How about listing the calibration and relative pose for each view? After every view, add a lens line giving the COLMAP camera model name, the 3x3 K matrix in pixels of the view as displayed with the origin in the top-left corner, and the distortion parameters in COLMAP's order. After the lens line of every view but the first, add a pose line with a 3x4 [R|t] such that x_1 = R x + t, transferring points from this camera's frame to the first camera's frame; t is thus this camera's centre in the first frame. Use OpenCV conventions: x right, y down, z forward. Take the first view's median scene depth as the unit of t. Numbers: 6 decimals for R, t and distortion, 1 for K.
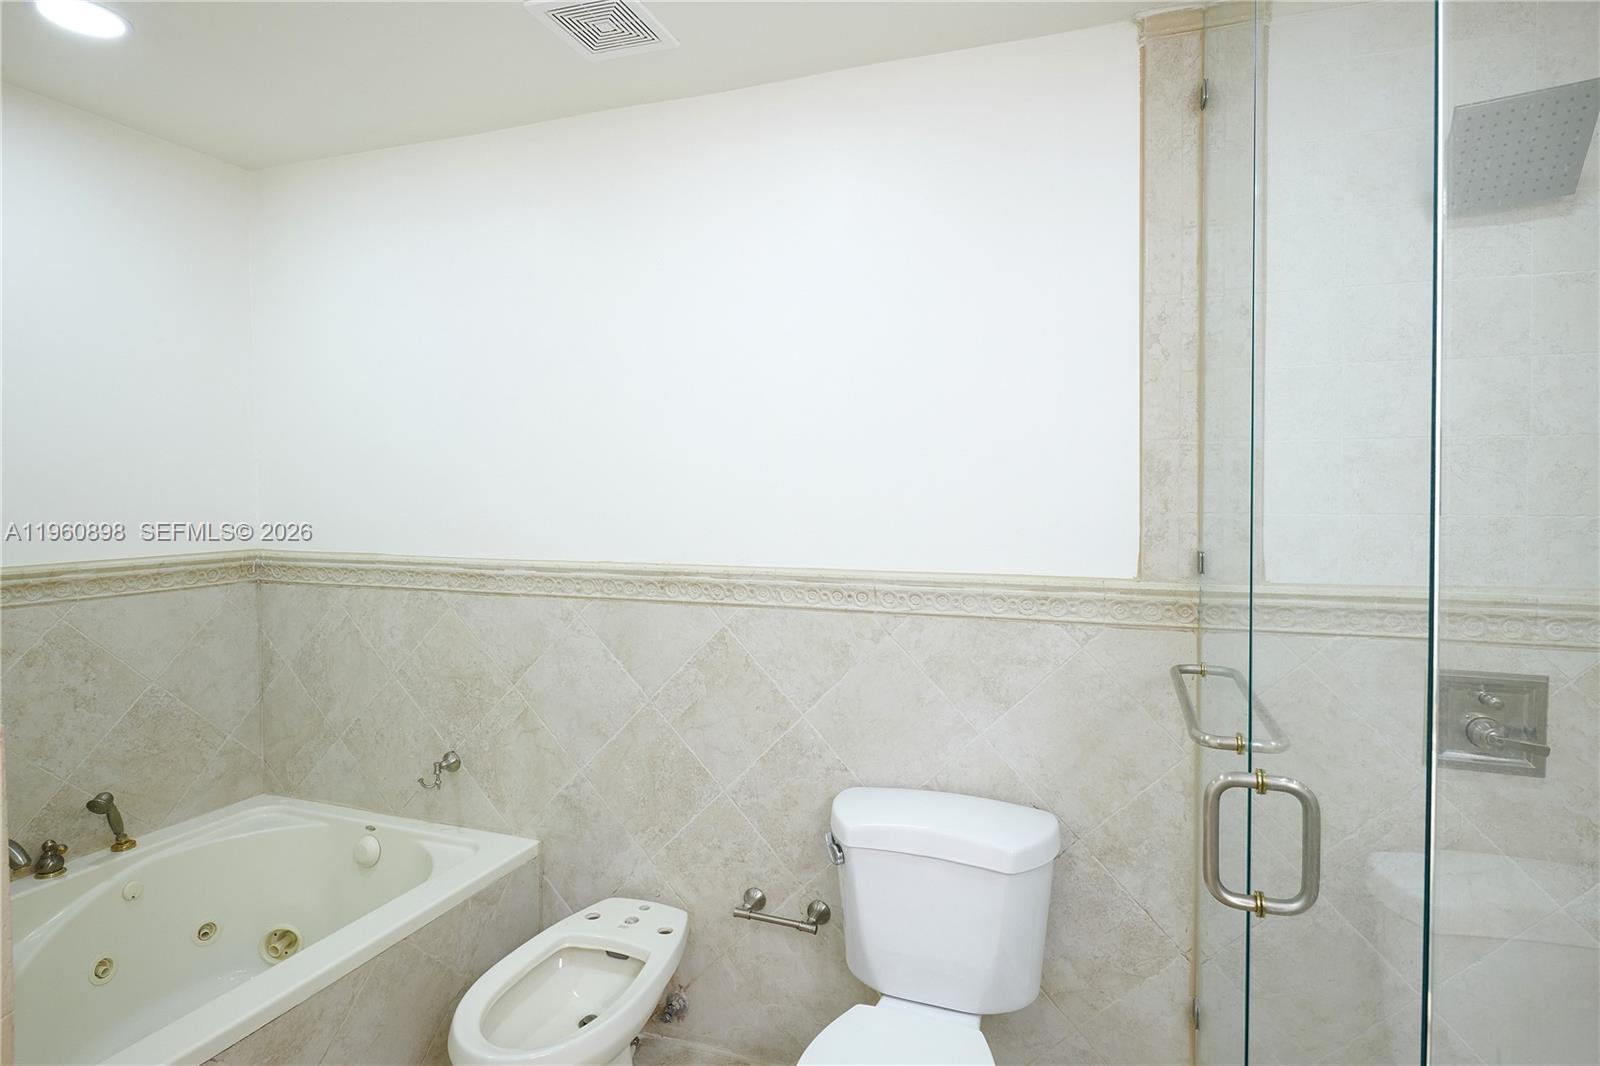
lens RADIAL K [[832.7, 0, 819.5], [0, 832.7, 494.7], [0, 0, 1]] dist [-0.001560, -0.001235]
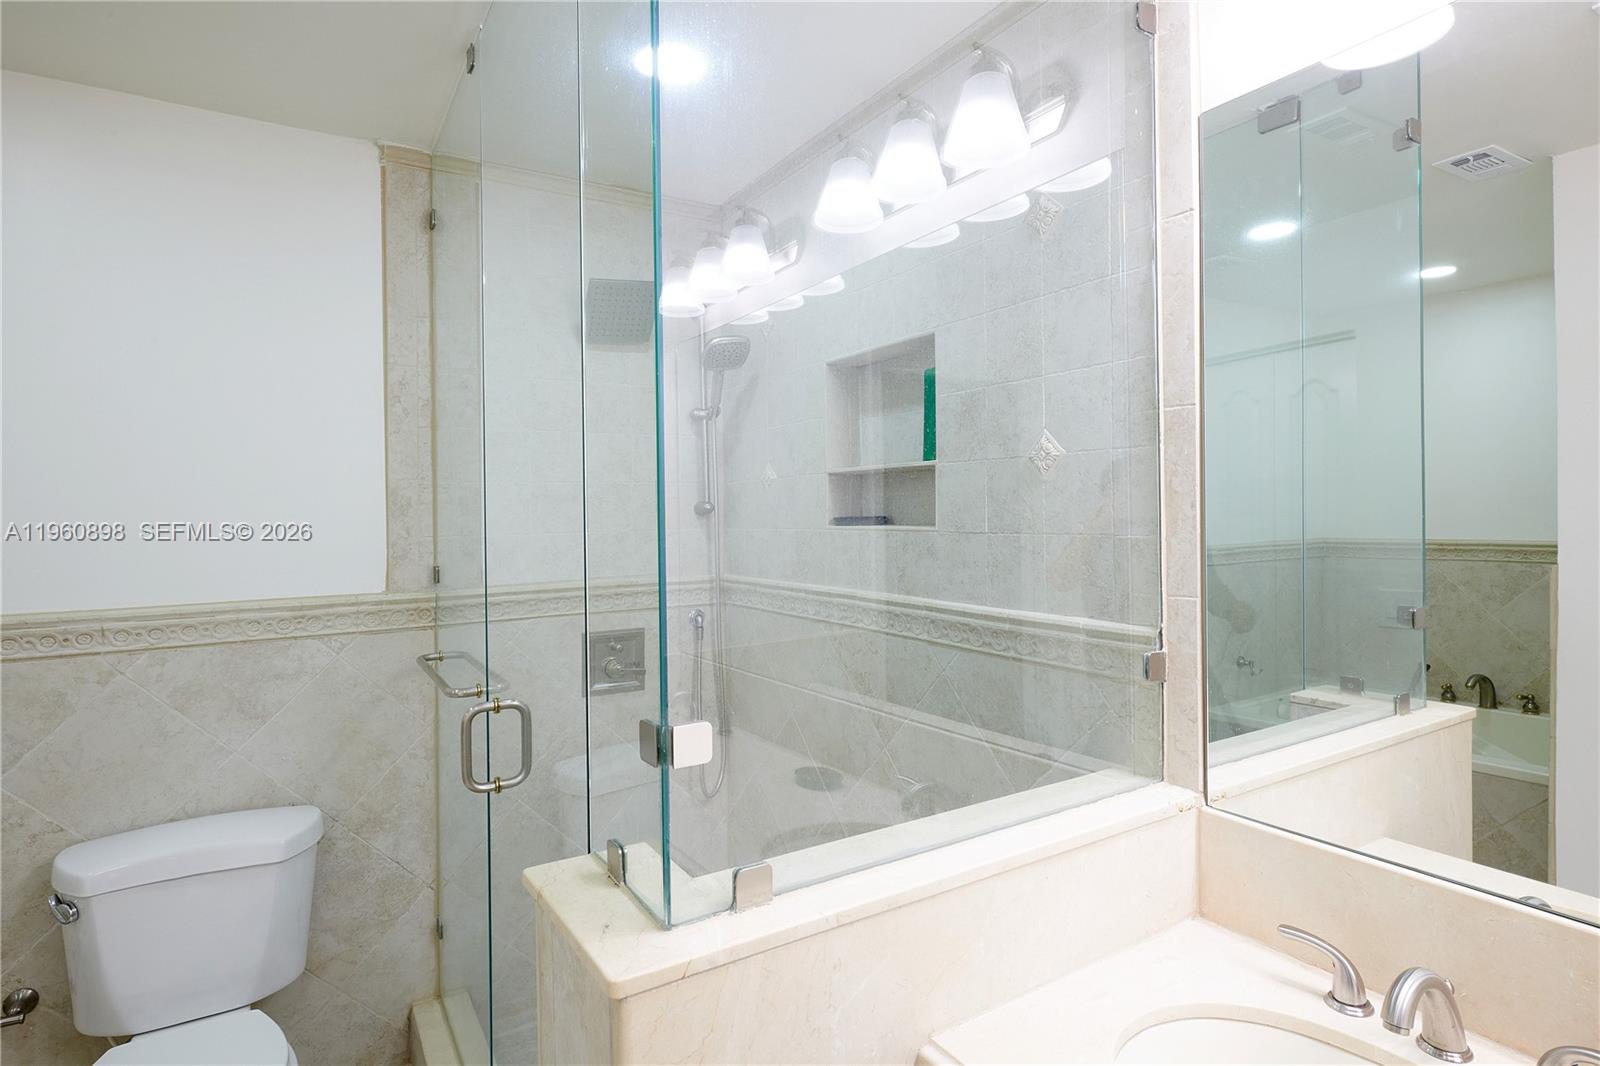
lens RADIAL K [[832.7, 0, 799.0], [0, 832.7, 518.4], [0, 0, 1]] dist [-0.001560, -0.001235]
pose [[0.630056, -0.017622, 0.776350, -0.187390], [0.022820, 0.999731, 0.004172, 0.000873], [-0.776214, 0.015087, 0.630289, -0.252954]]
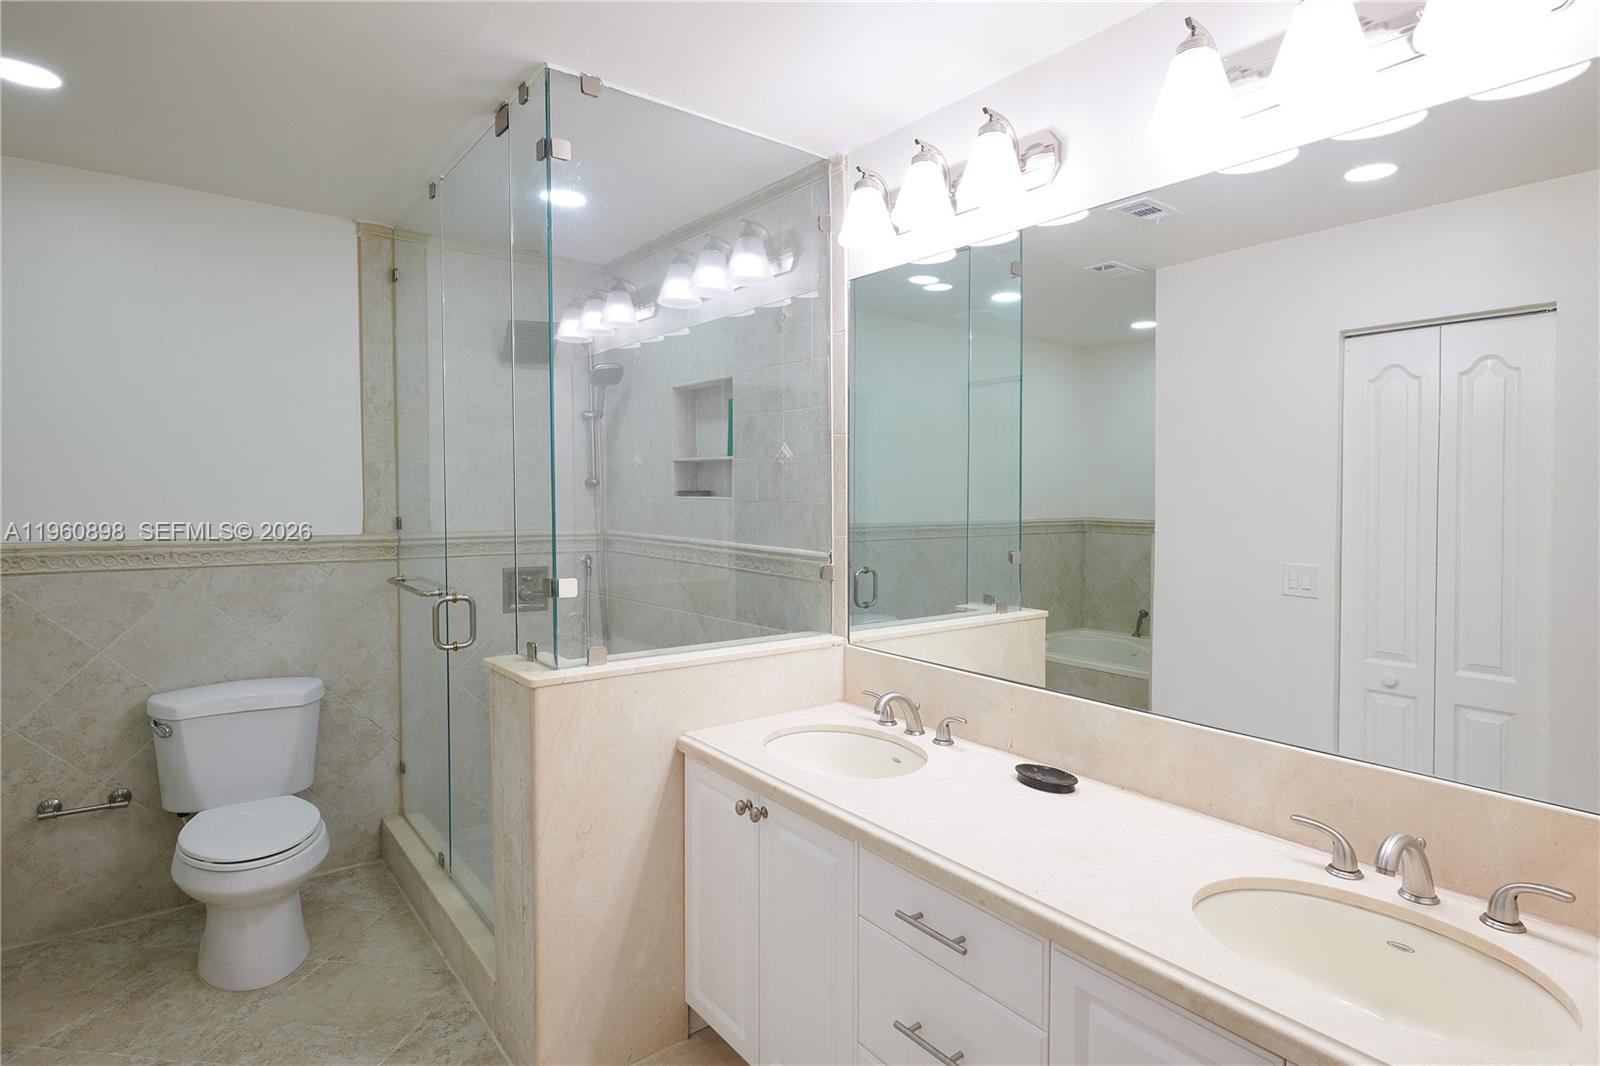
lens RADIAL K [[832.7, 0, 824.6], [0, 832.7, 563.6], [0, 0, 1]] dist [-0.001560, -0.001235]
pose [[0.521774, -0.069349, 0.850260, -0.625803], [-0.003107, 0.996529, 0.083186, 0.012583], [-0.853078, -0.046046, 0.519748, -0.779042]]
